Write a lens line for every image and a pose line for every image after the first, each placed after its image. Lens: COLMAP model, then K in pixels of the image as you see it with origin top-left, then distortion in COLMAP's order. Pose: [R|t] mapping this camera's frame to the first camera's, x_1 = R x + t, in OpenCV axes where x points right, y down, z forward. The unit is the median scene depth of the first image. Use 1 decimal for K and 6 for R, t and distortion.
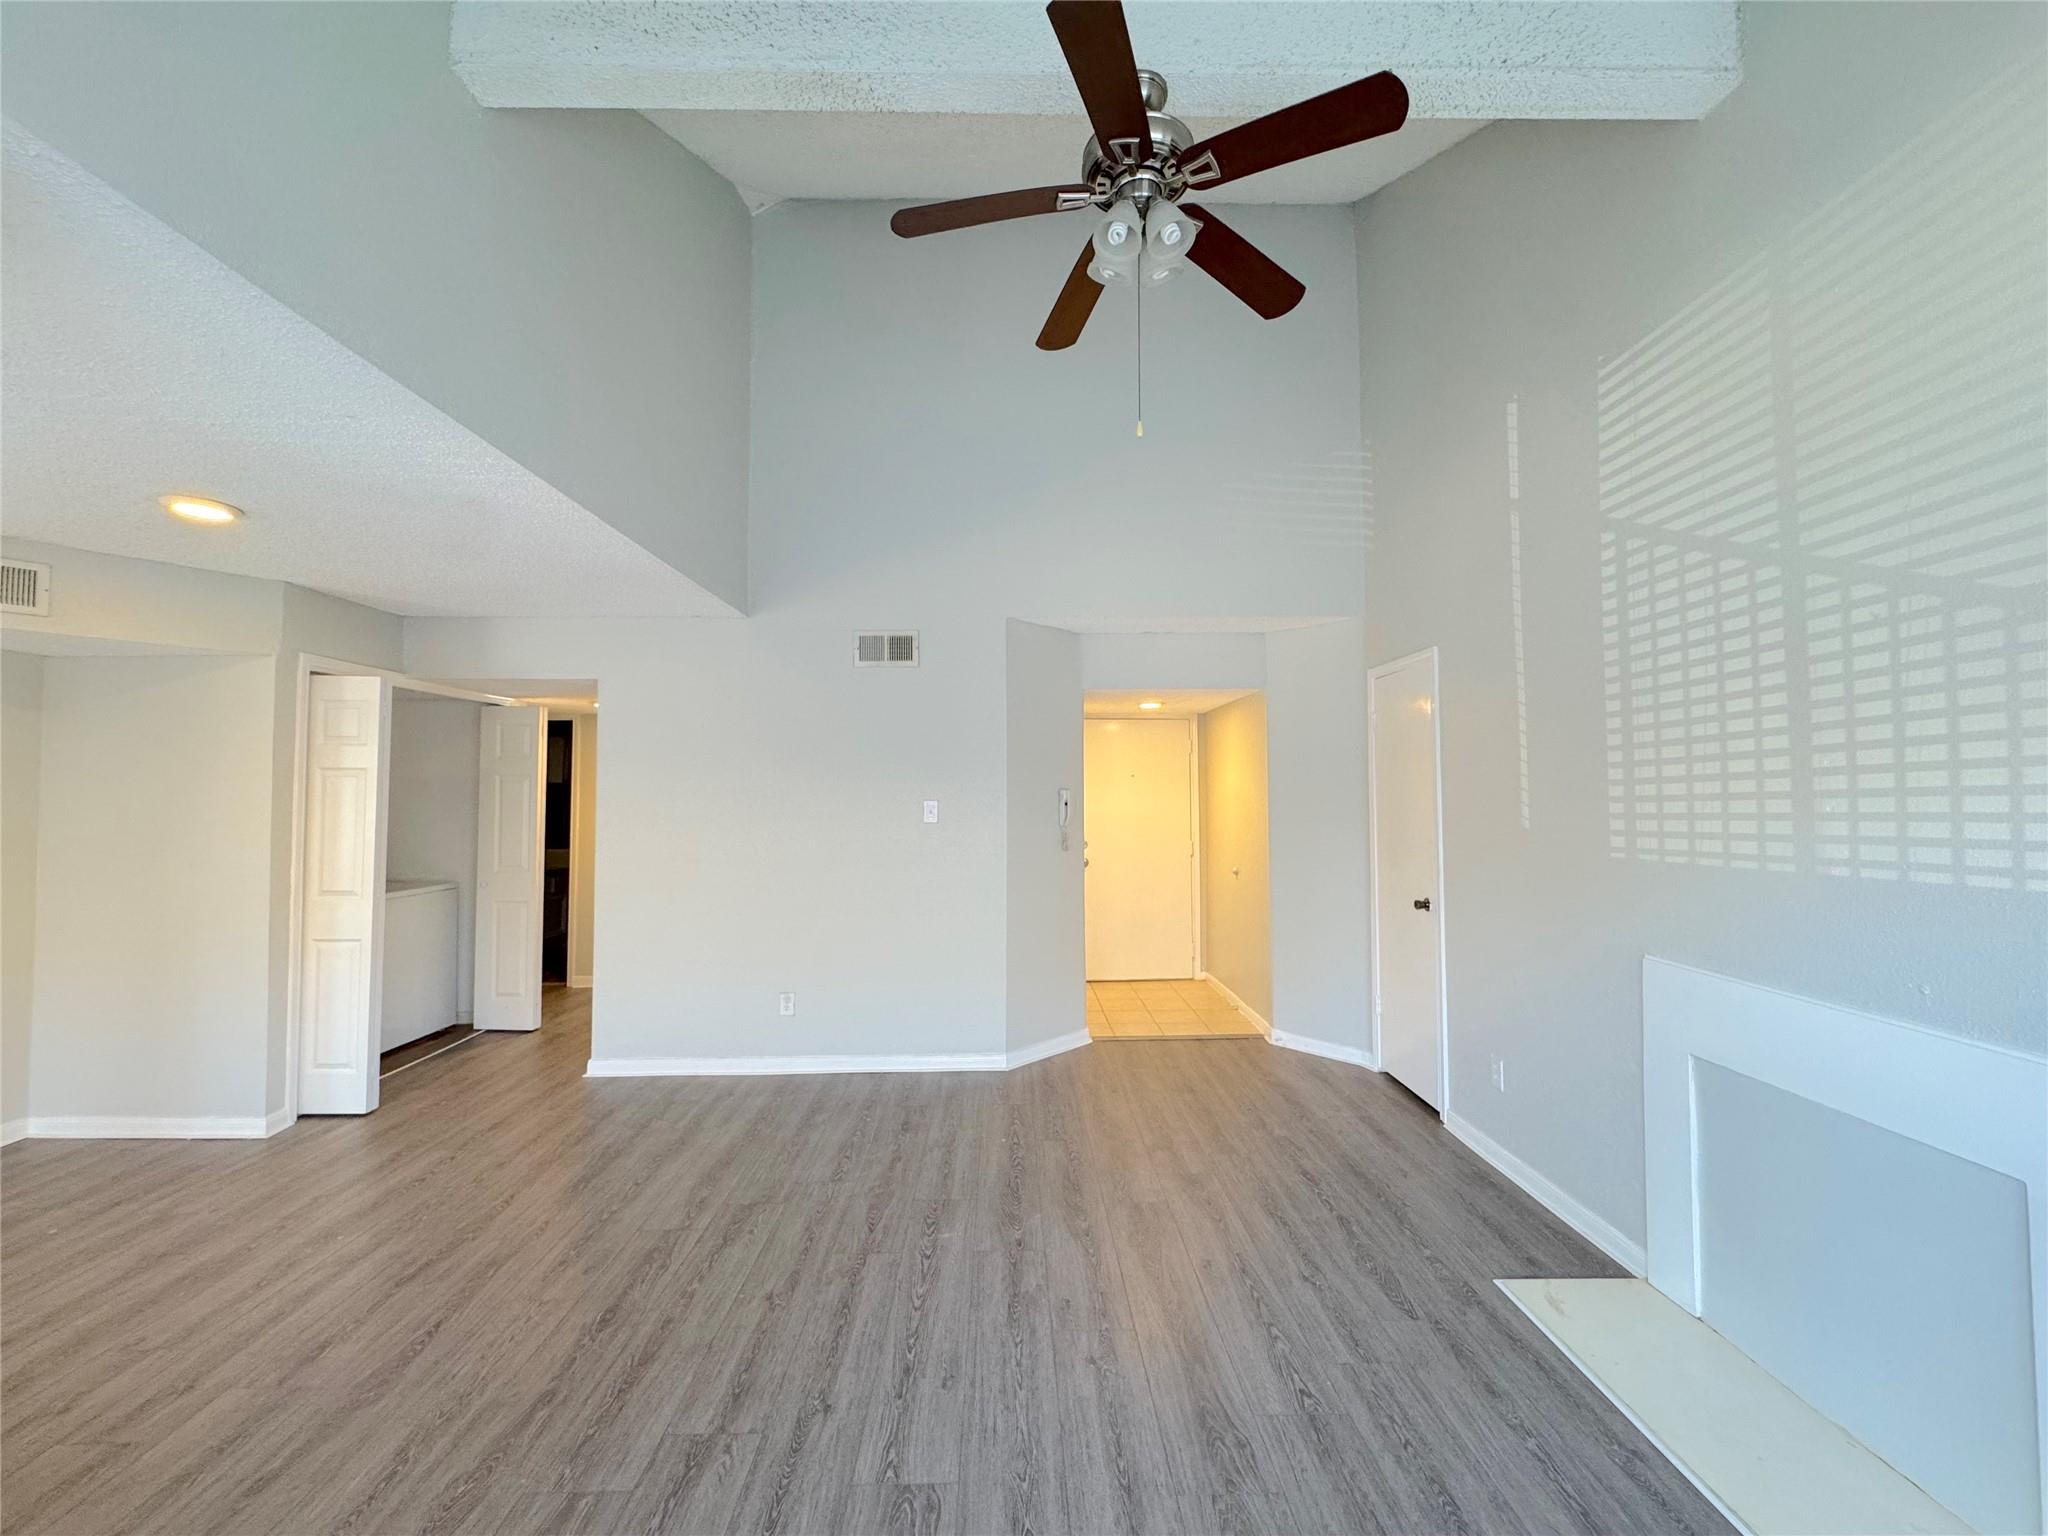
lens RADIAL K [[821.0, 0, 1028.5], [0, 821.0, 766.5], [0, 0, 1]] dist [-0.002493, -0.001132]
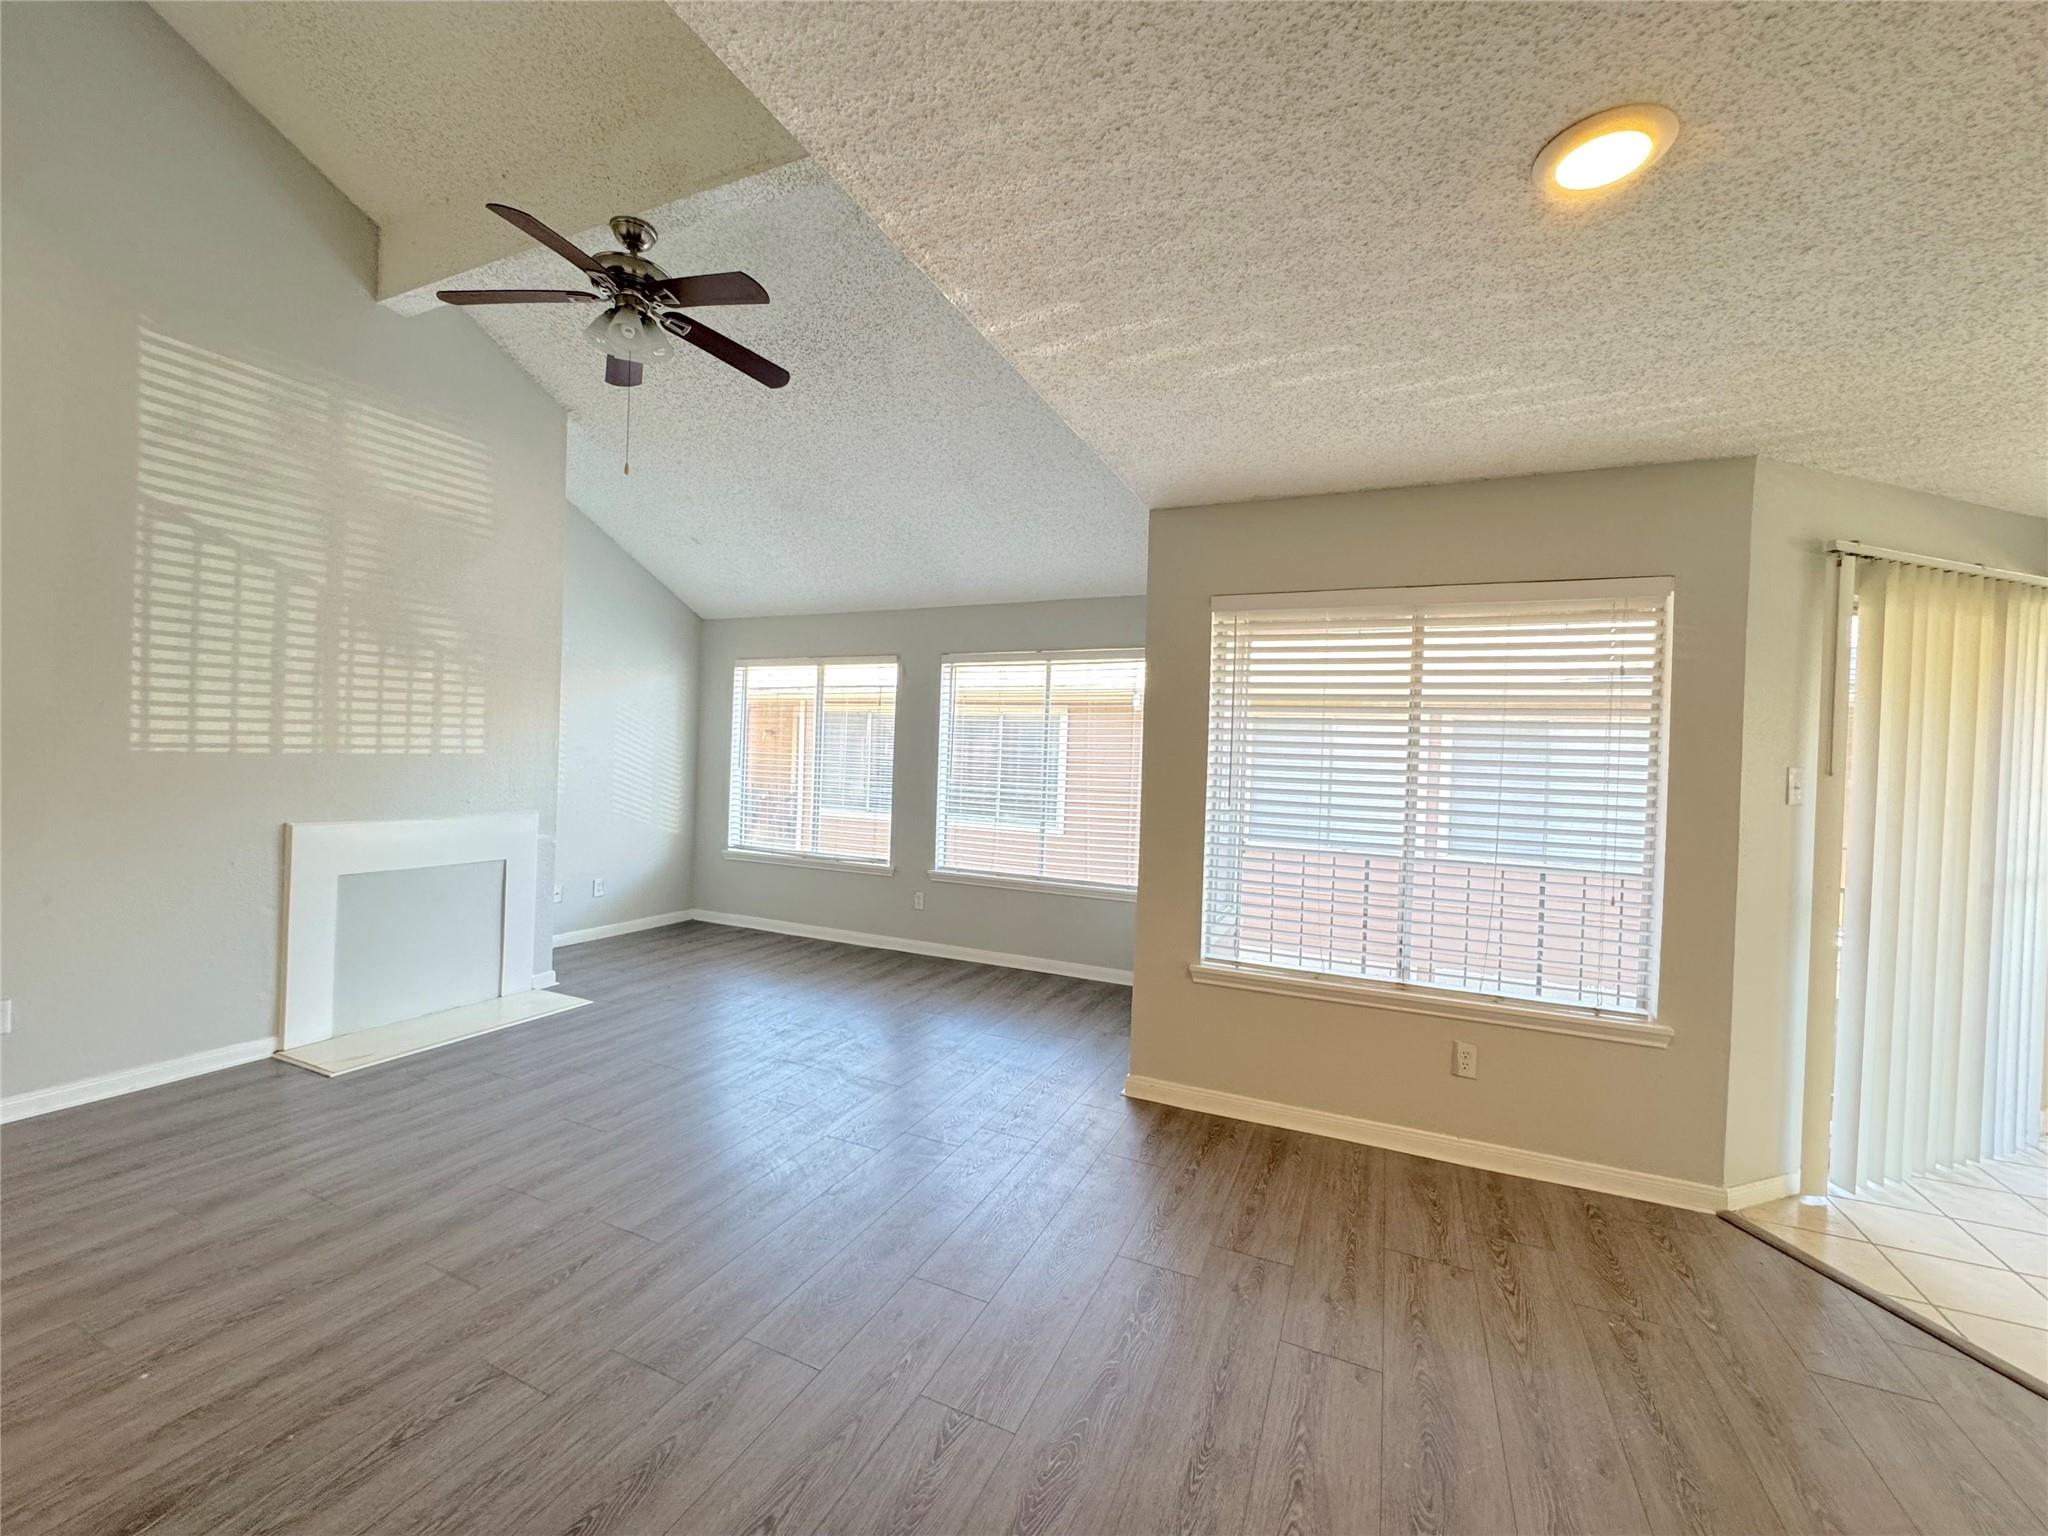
lens RADIAL K [[821.0, 0, 1025.6], [0, 821.0, 765.0], [0, 0, 1]] dist [-0.002493, -0.001132]
pose [[-0.899338, -0.037245, 0.435665, -0.697589], [-0.052475, 0.998358, -0.022974, 0.067167], [-0.434094, -0.043523, -0.899816, 1.203533]]
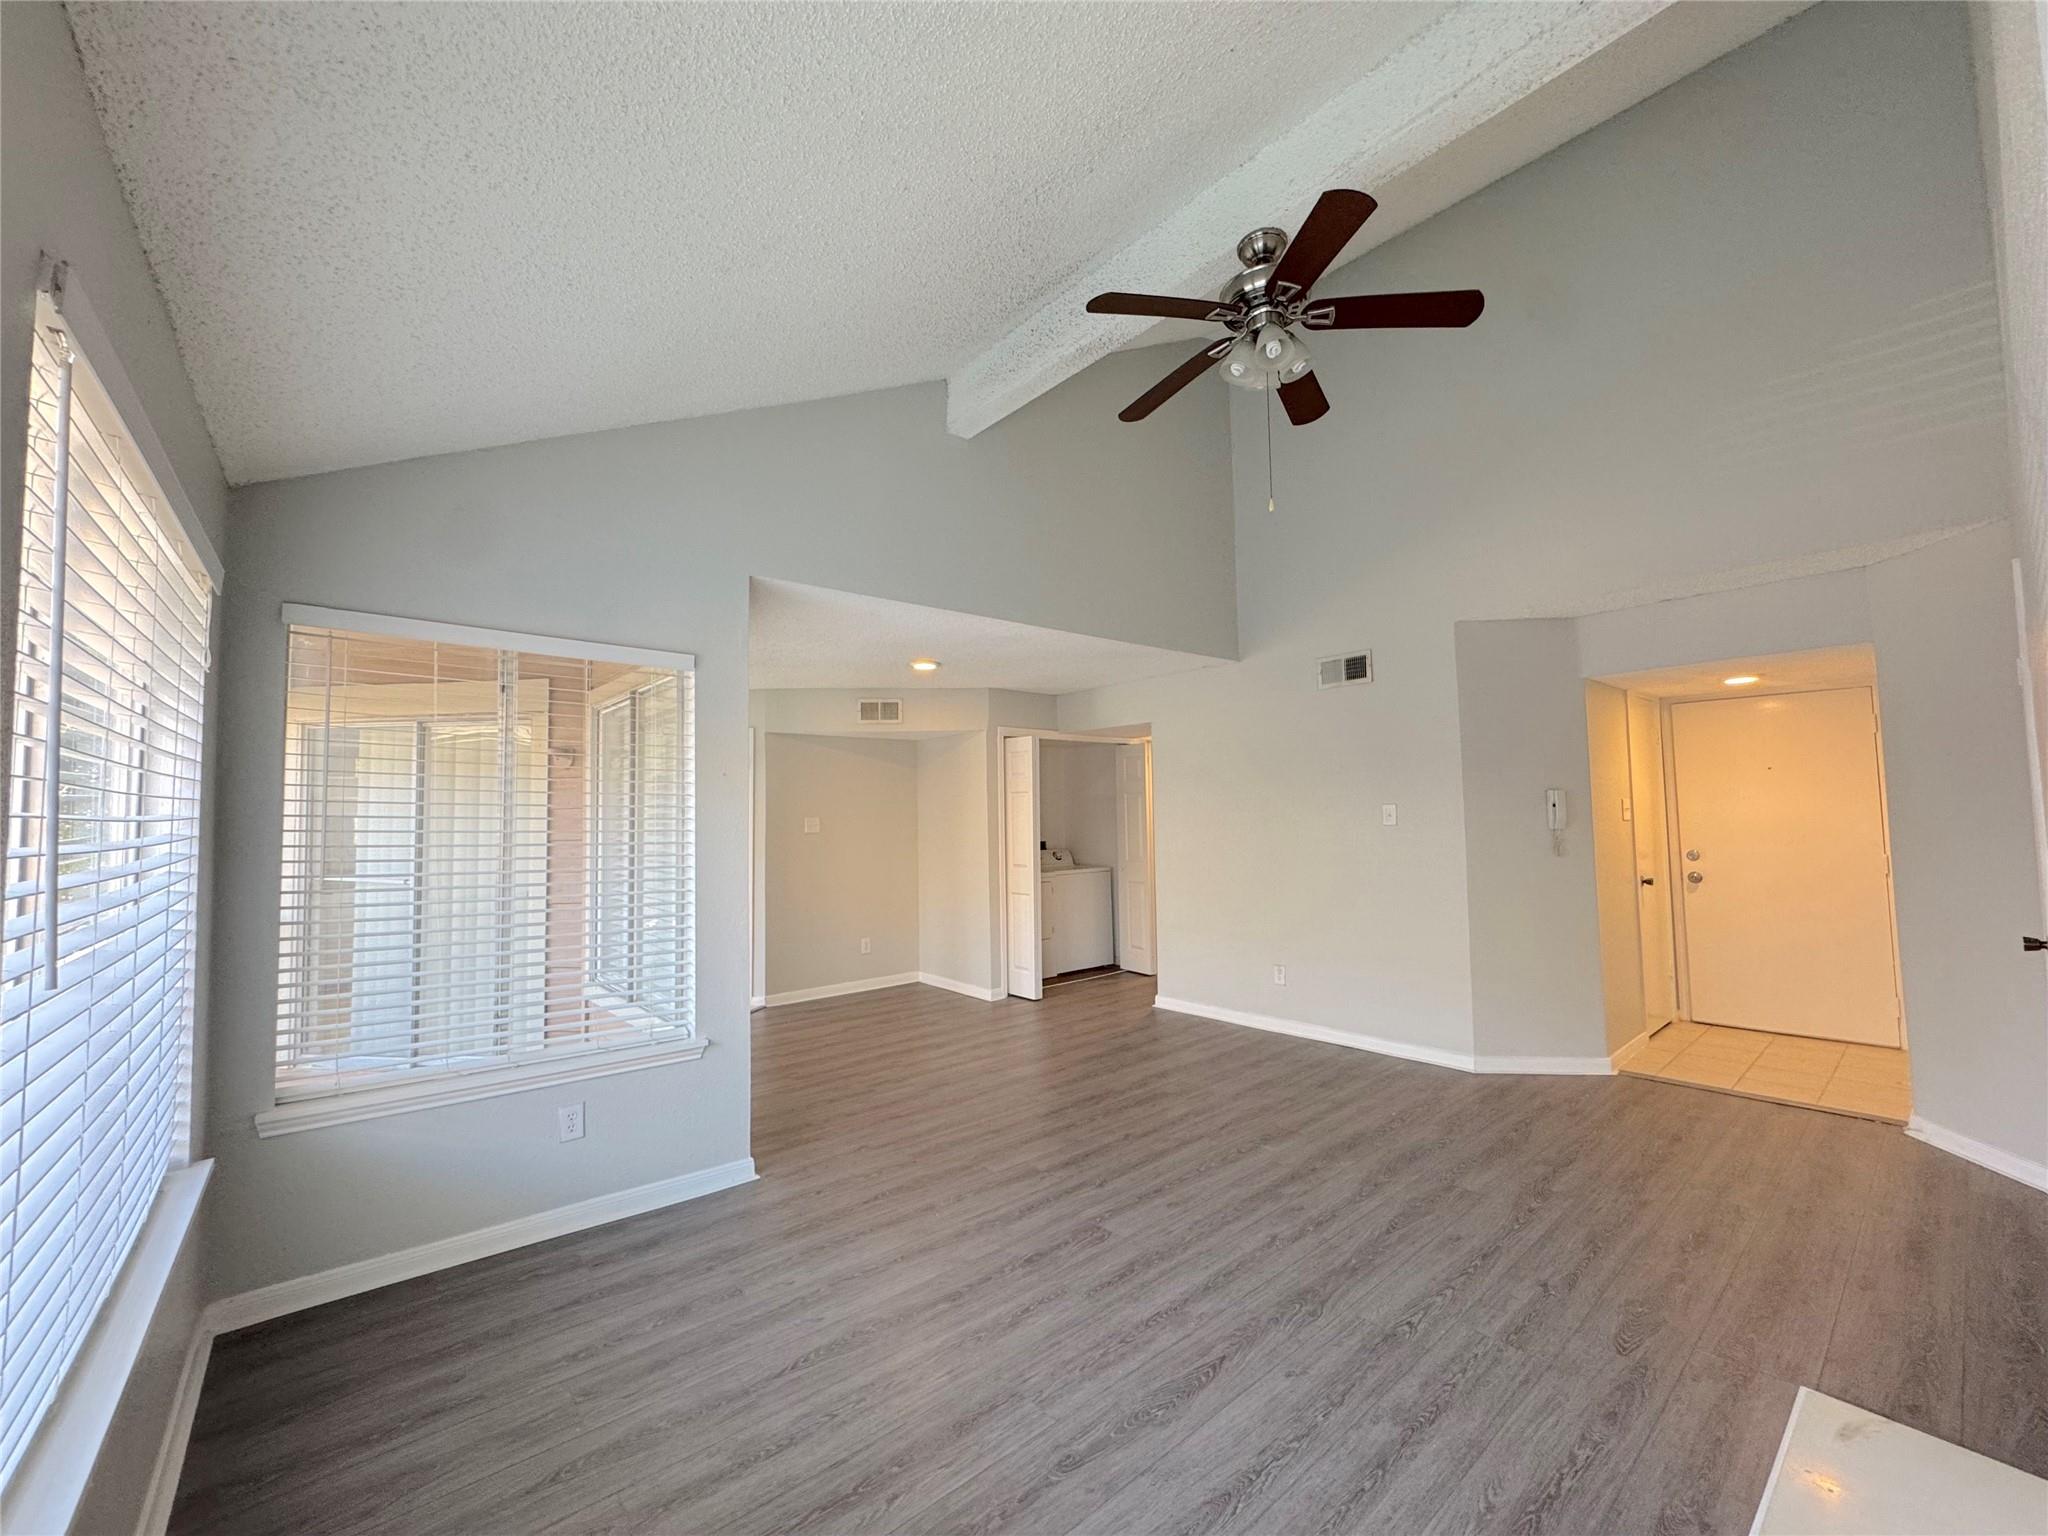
lens RADIAL K [[821.0, 0, 1027.0], [0, 821.0, 765.9], [0, 0, 1]] dist [-0.002493, -0.001132]
pose [[0.629337, -0.056842, -0.775051, 0.521957], [0.044152, 0.998326, -0.037366, 0.012841], [0.775877, -0.010704, 0.630794, -0.058513]]
